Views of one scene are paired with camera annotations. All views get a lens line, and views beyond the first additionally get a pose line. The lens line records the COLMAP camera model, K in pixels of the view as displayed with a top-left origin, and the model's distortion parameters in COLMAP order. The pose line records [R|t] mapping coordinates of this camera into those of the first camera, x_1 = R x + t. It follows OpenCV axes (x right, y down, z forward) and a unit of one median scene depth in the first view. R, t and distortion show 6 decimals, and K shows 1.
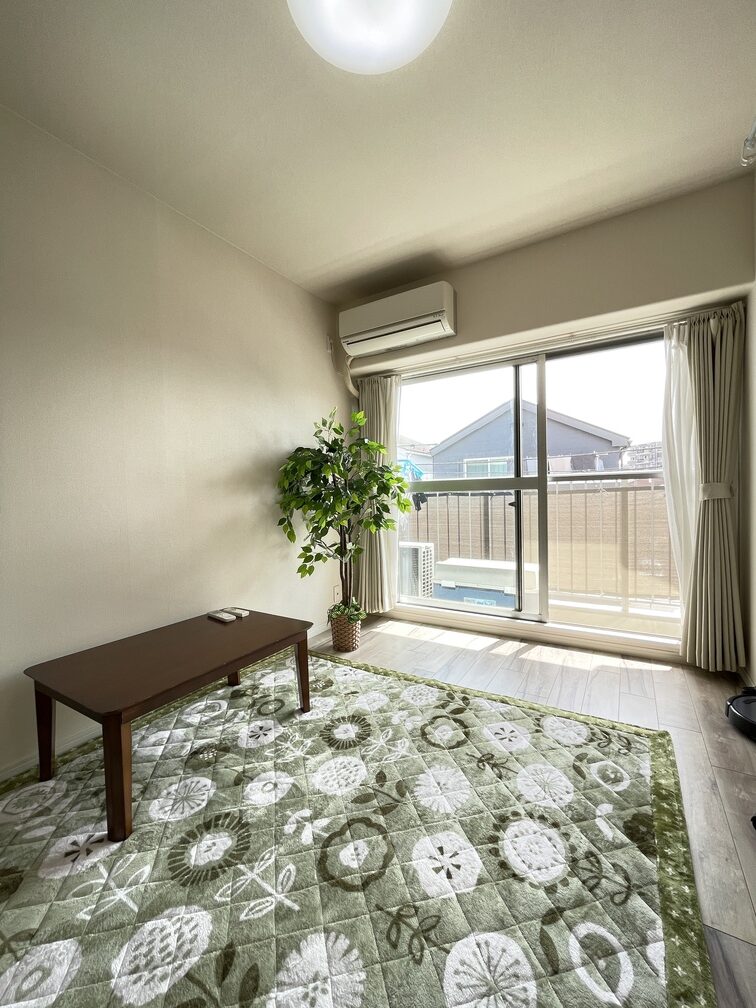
lens RADIAL K [[408.4, 0, 375.4], [0, 408.4, 503.0], [0, 0, 1]] dist [-0.003060, 0.000340]
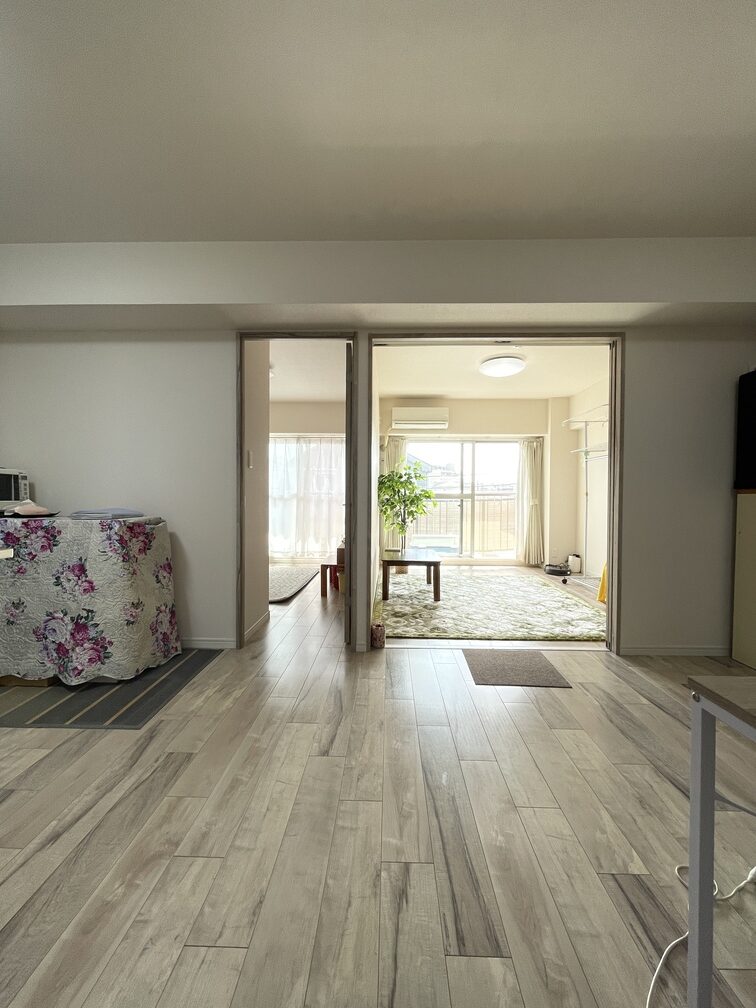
lens RADIAL K [[408.4, 0, 381.8], [0, 408.4, 504.0], [0, 0, 1]] dist [-0.003060, 0.000340]
pose [[0.861515, 0.022779, 0.507220, -1.201888], [-0.015973, 0.999715, -0.017766, 0.041473], [-0.507480, 0.007204, 0.861633, -0.719890]]
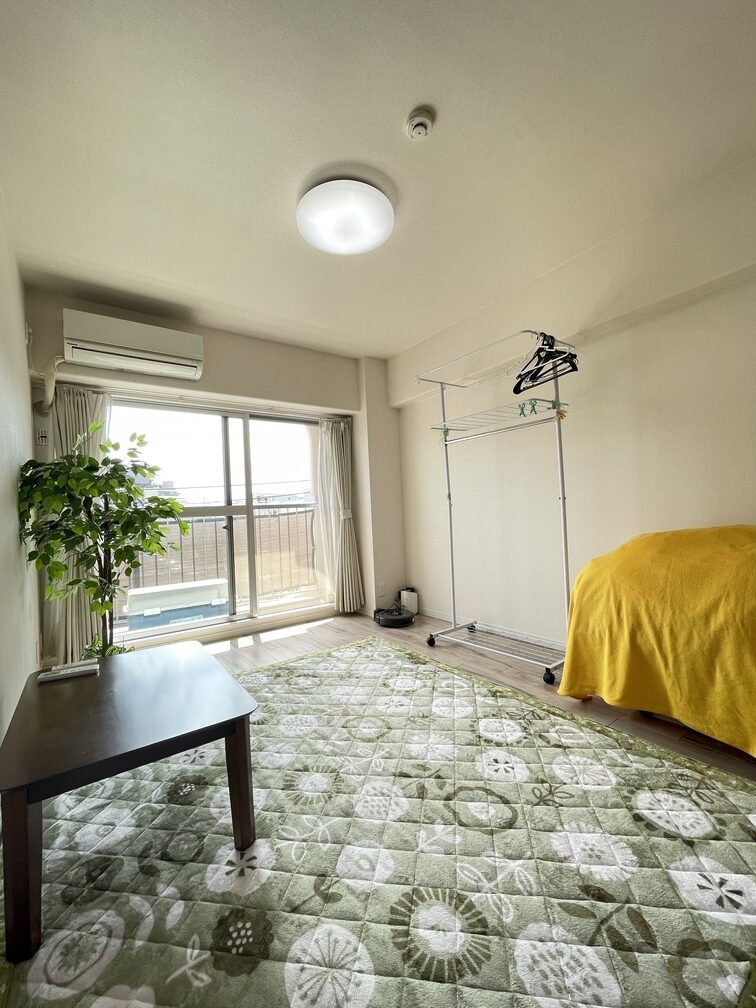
lens RADIAL K [[408.4, 0, 378.3], [0, 408.4, 506.5], [0, 0, 1]] dist [-0.003060, 0.000340]
pose [[0.390742, 0.017669, 0.920331, -0.643326], [0.055762, 0.997525, -0.042825, 0.018158], [-0.918810, 0.068053, 0.388790, 0.108294]]
